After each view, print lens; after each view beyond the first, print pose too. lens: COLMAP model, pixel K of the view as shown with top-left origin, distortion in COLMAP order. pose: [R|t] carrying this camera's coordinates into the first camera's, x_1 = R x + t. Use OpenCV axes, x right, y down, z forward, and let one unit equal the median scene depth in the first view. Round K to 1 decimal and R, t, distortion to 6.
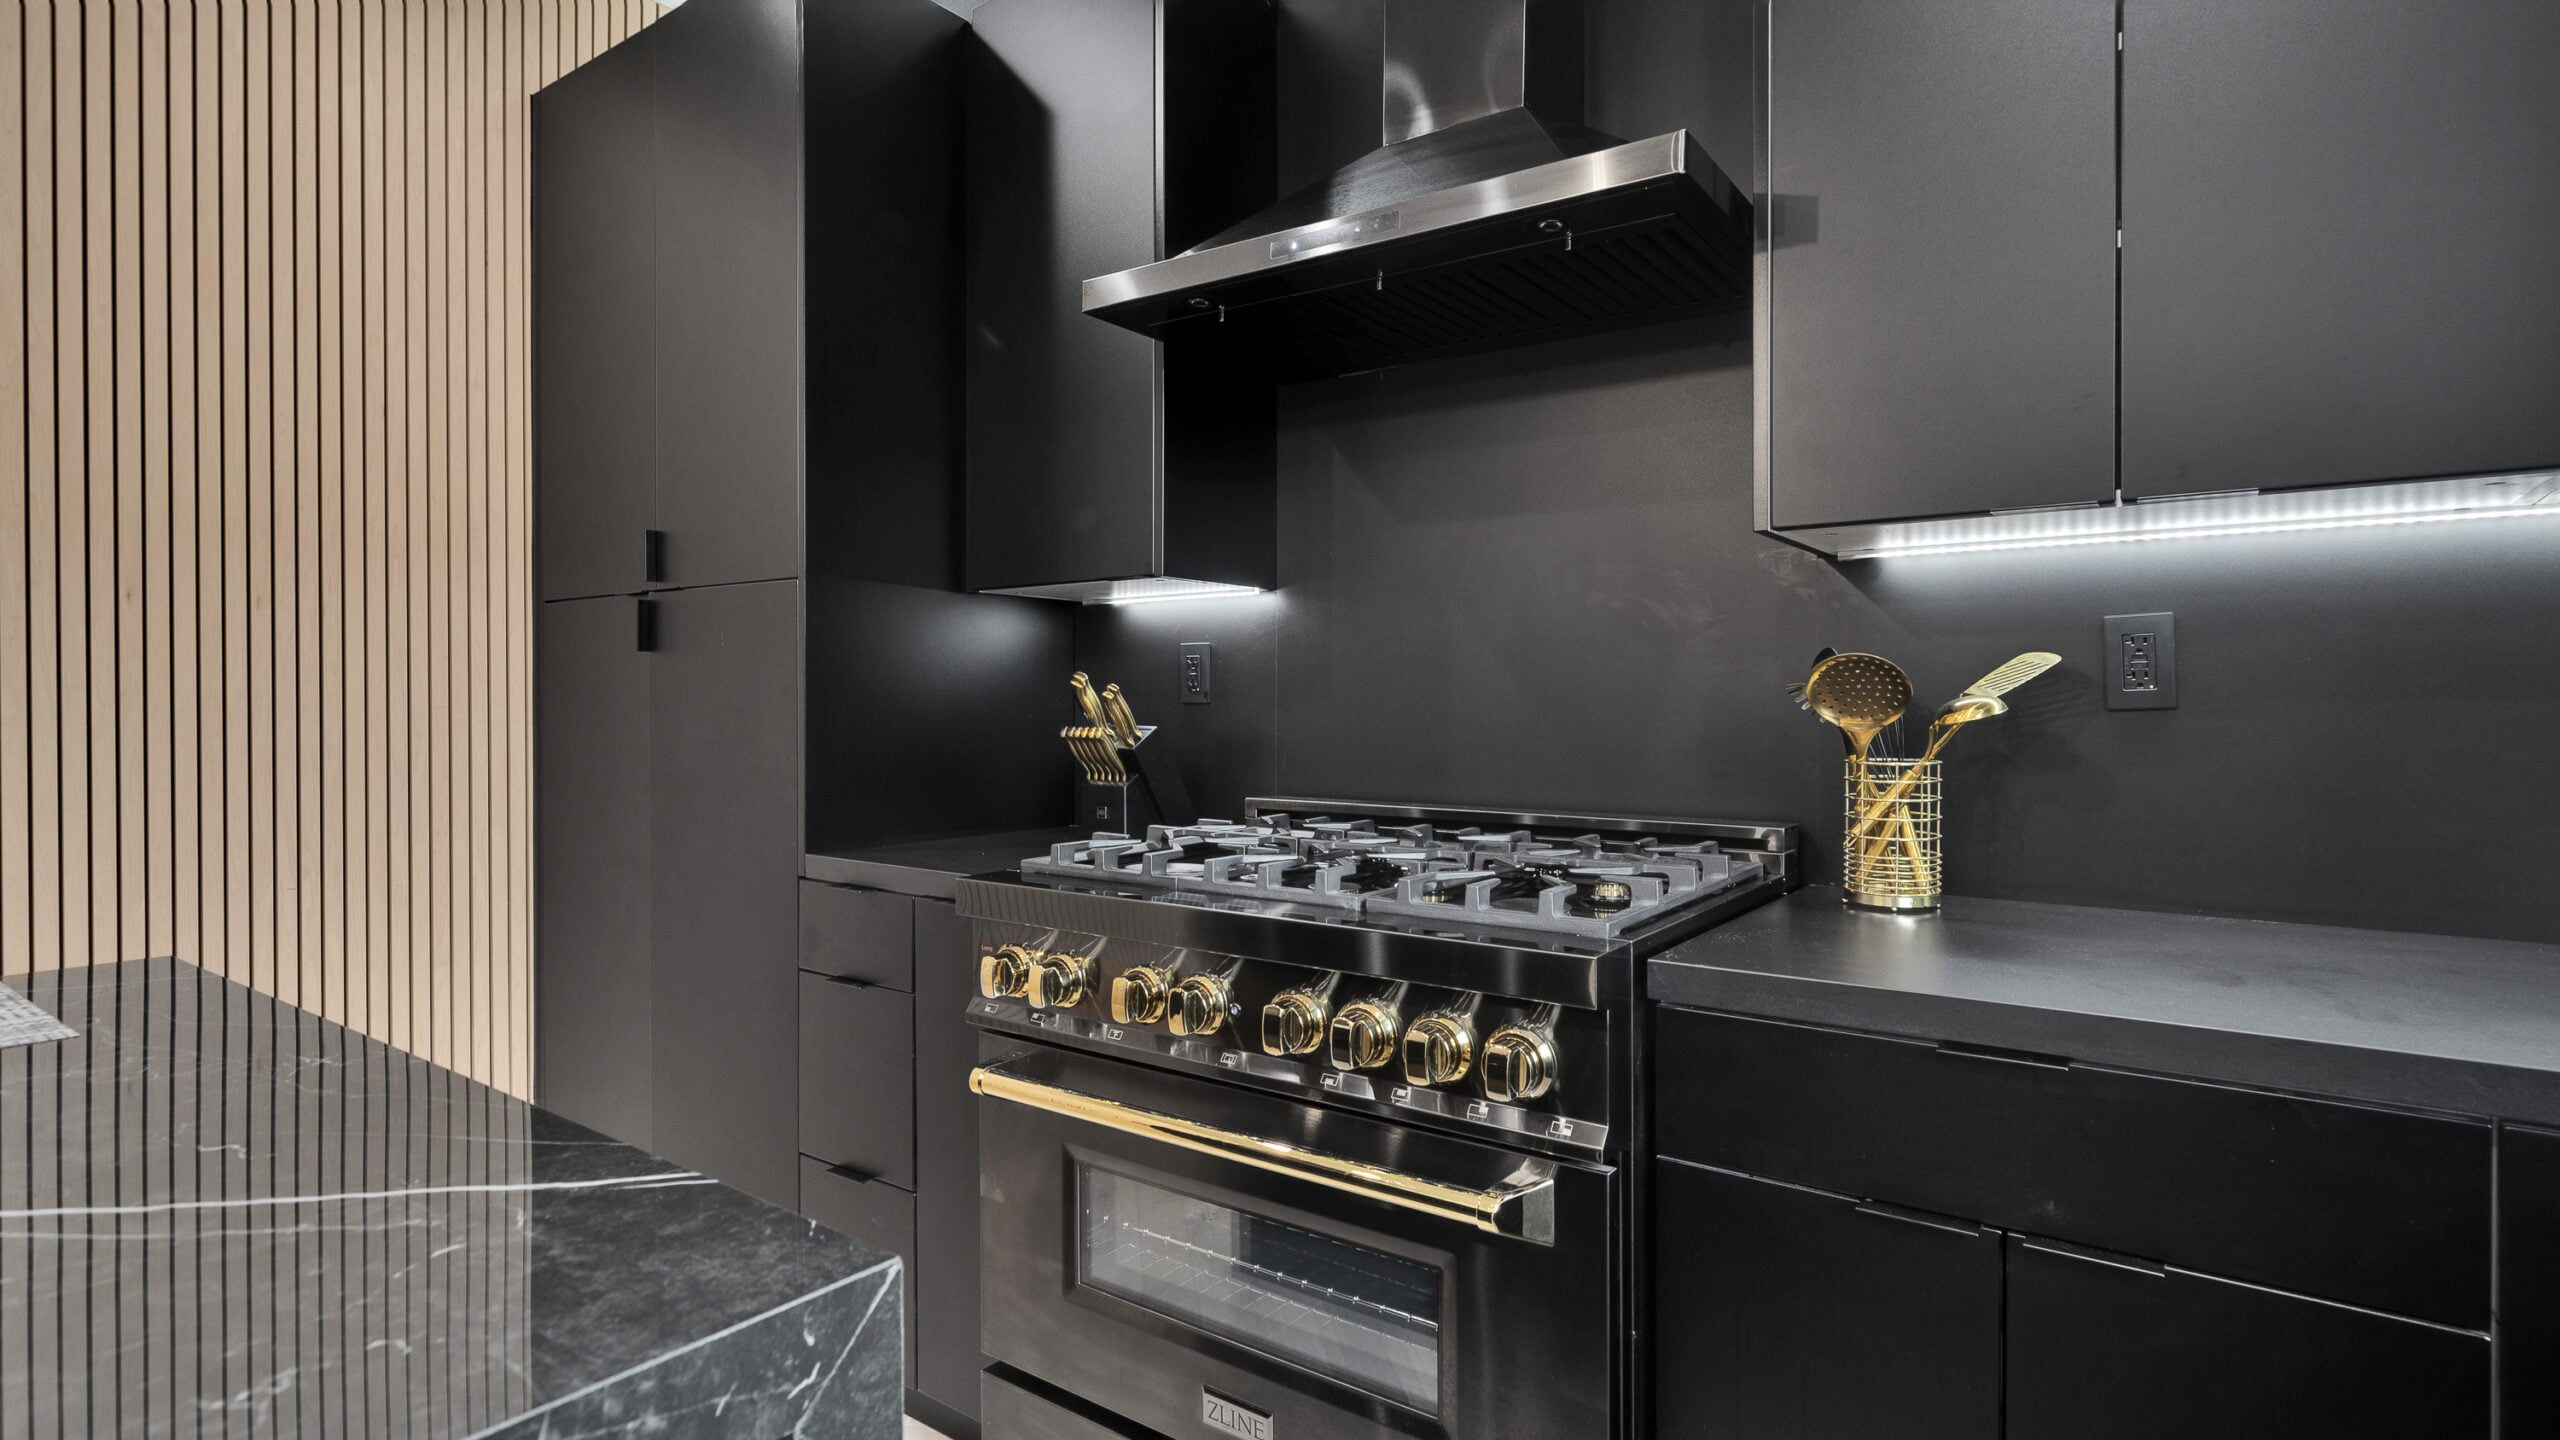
lens RADIAL K [[1318.4, 0, 1284.9], [0, 1318.4, 711.4], [0, 0, 1]] dist [0.000139, 0.001990]
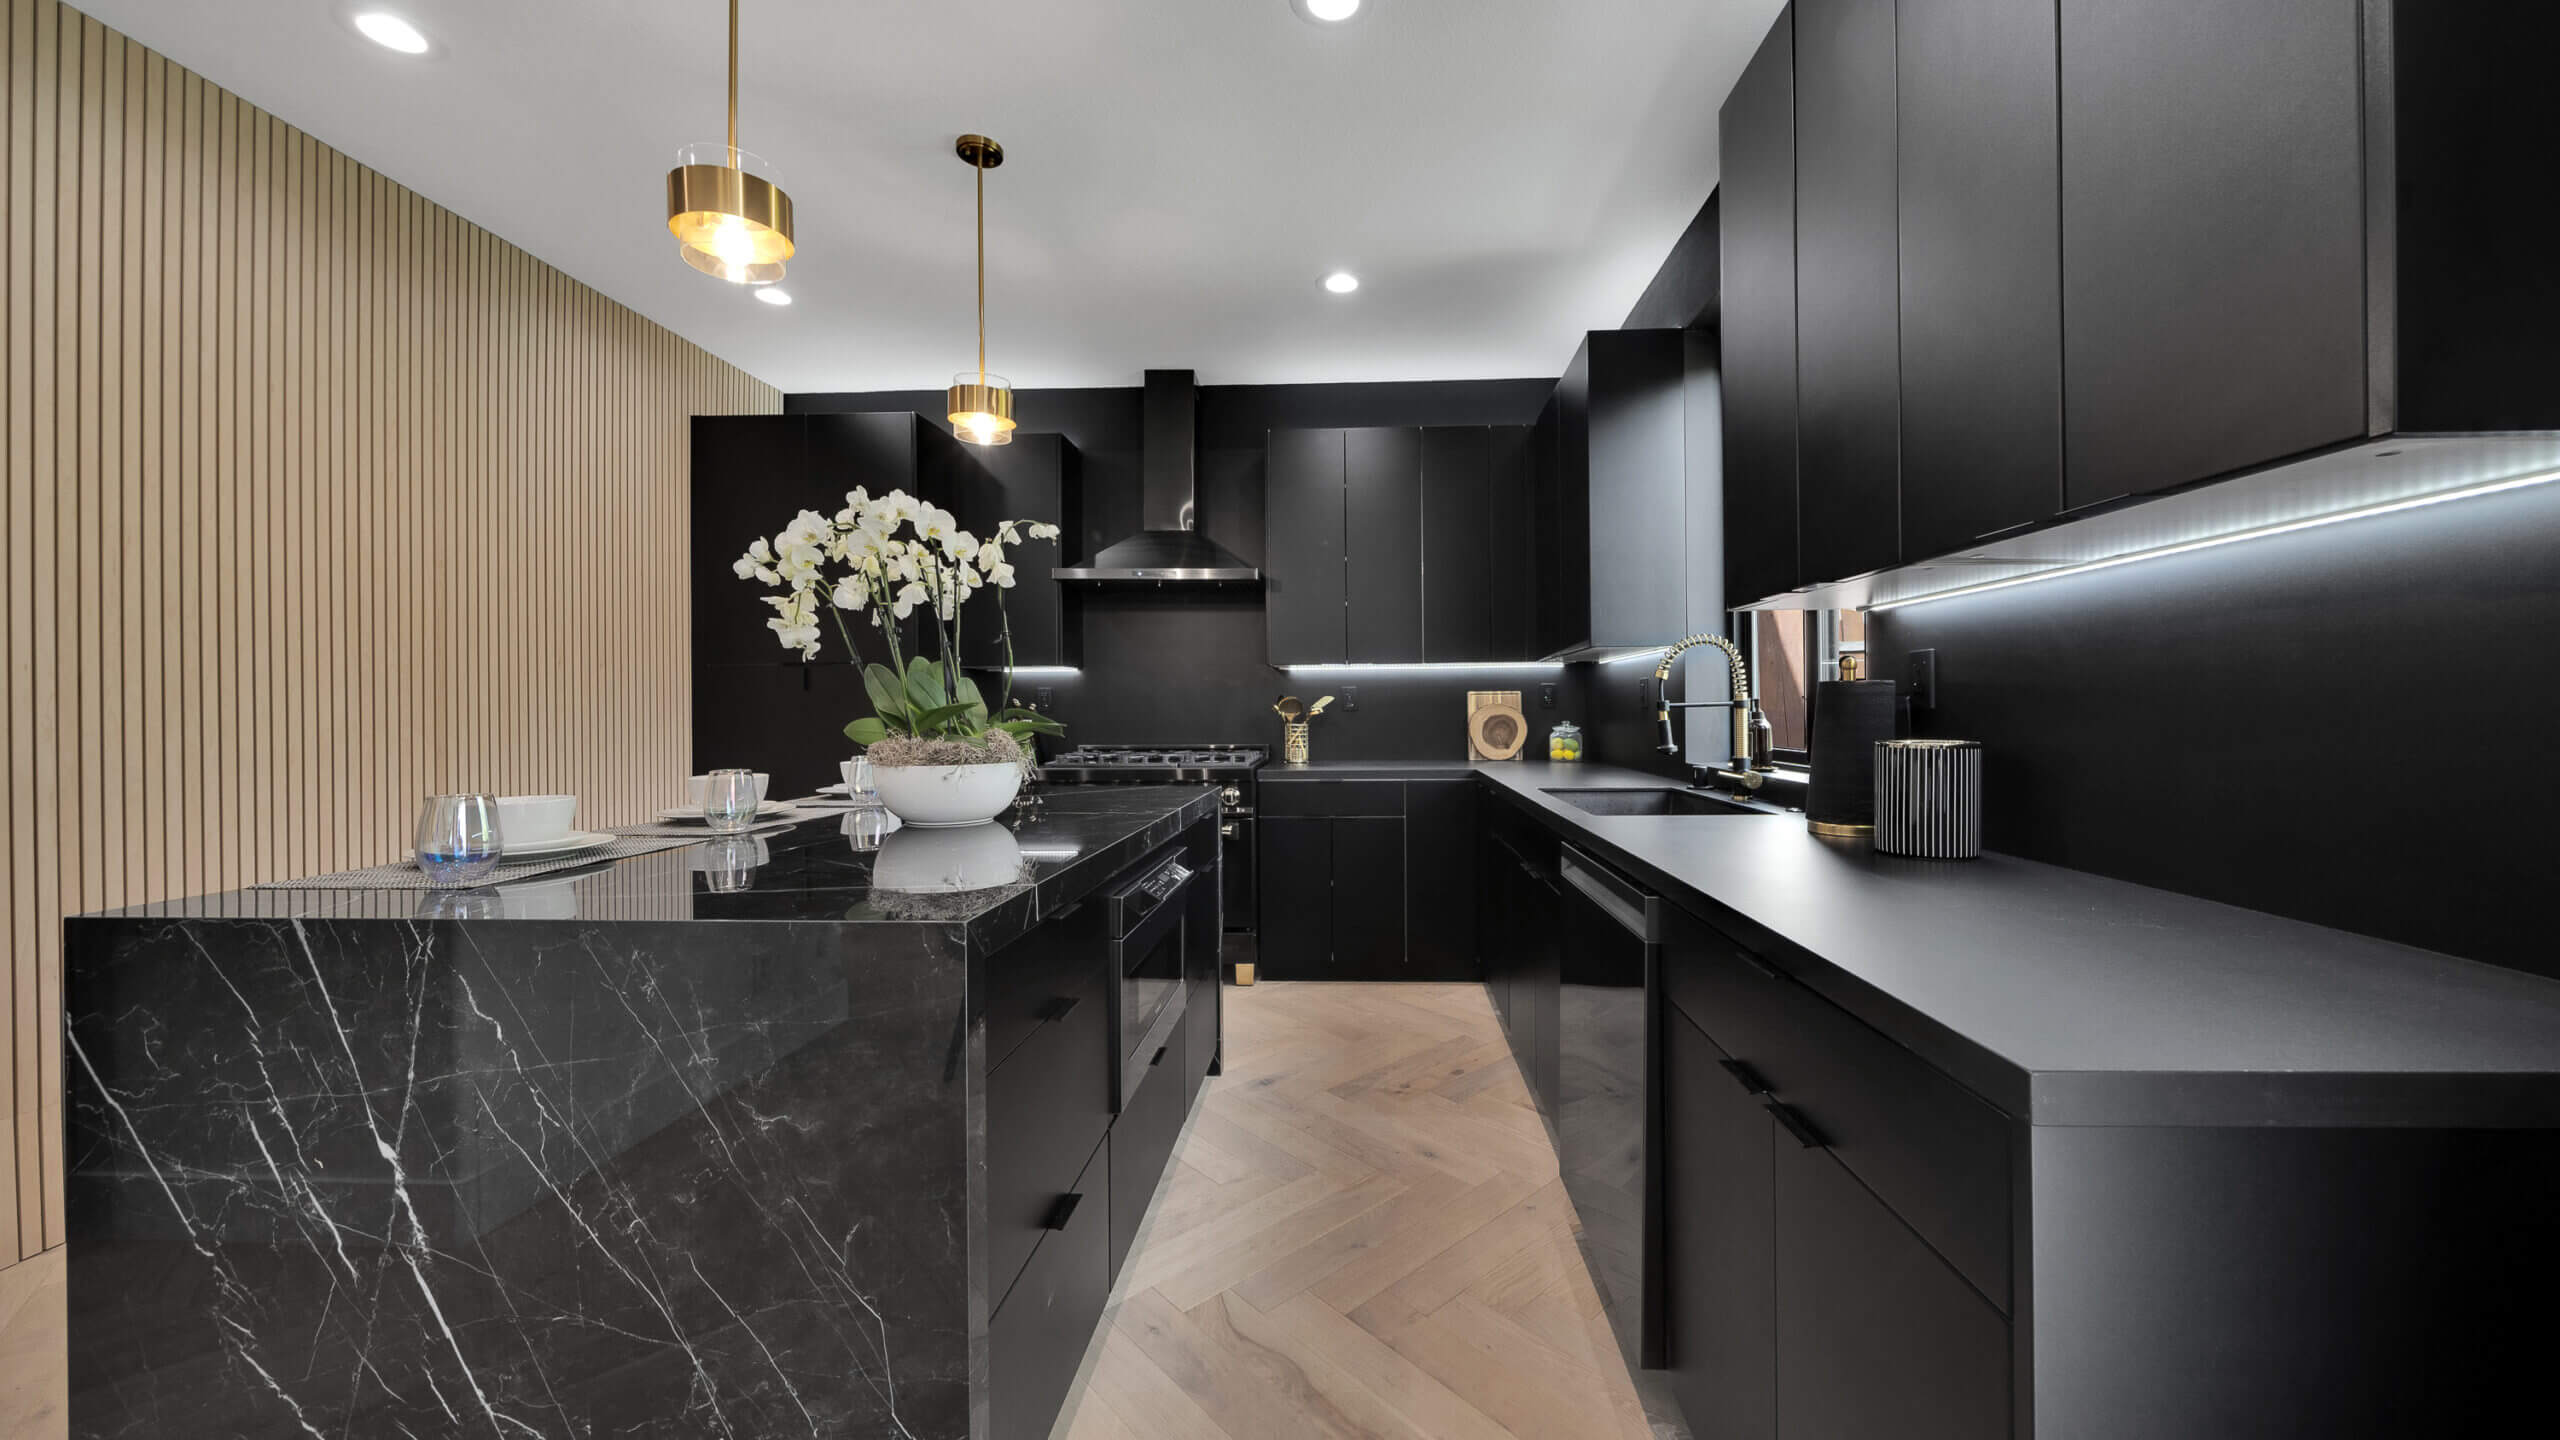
lens RADIAL K [[919.2, 0, 1345.0], [0, 919.2, 710.7], [0, 0, 1]] dist [-0.005740, 0.000215]
pose [[0.822382, -0.009480, 0.568857, -0.956715], [0.011645, 0.999932, -0.000172, -0.000731], [-0.568816, 0.006766, 0.822437, -1.295614]]
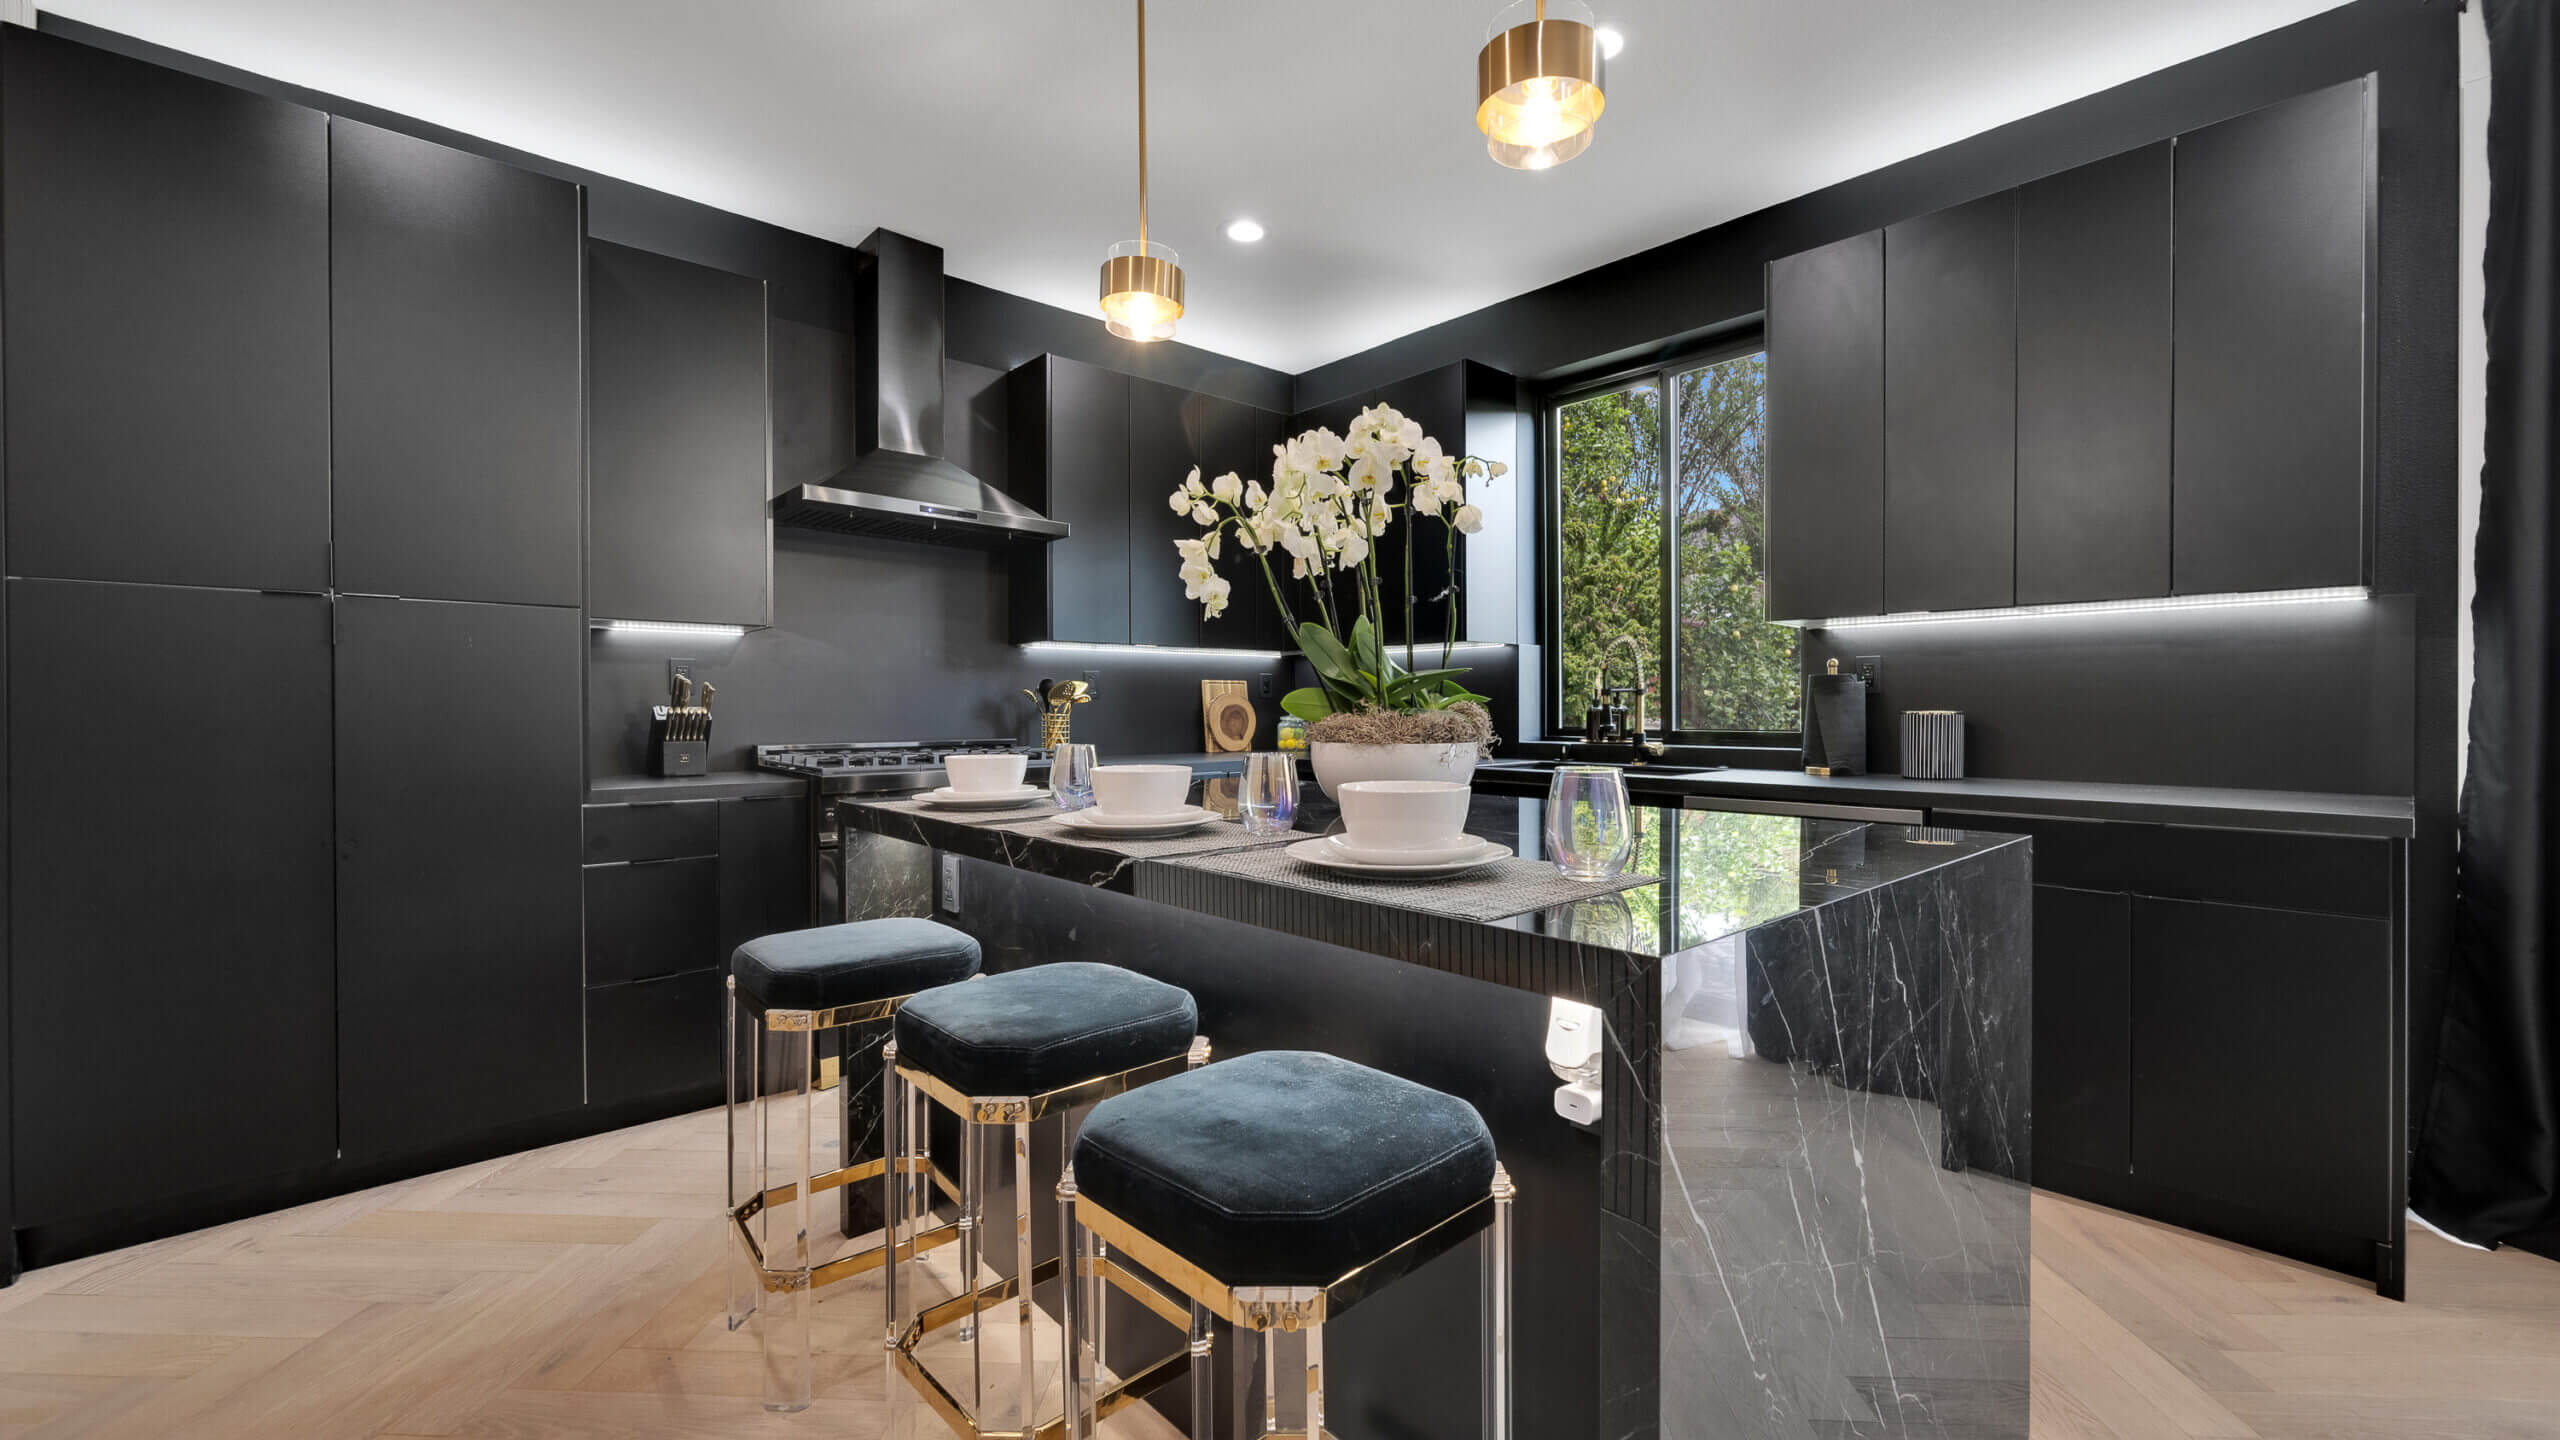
lens RADIAL K [[1048.4, 0, 1313.5], [0, 1048.4, 720.7], [0, 0, 1]] dist [-0.002650, 0.000711]
pose [[0.177843, -0.016636, 0.983918, -1.960428], [0.007331, 0.999852, 0.015580, 0.018451], [-0.984032, 0.004443, 0.177938, -0.068381]]
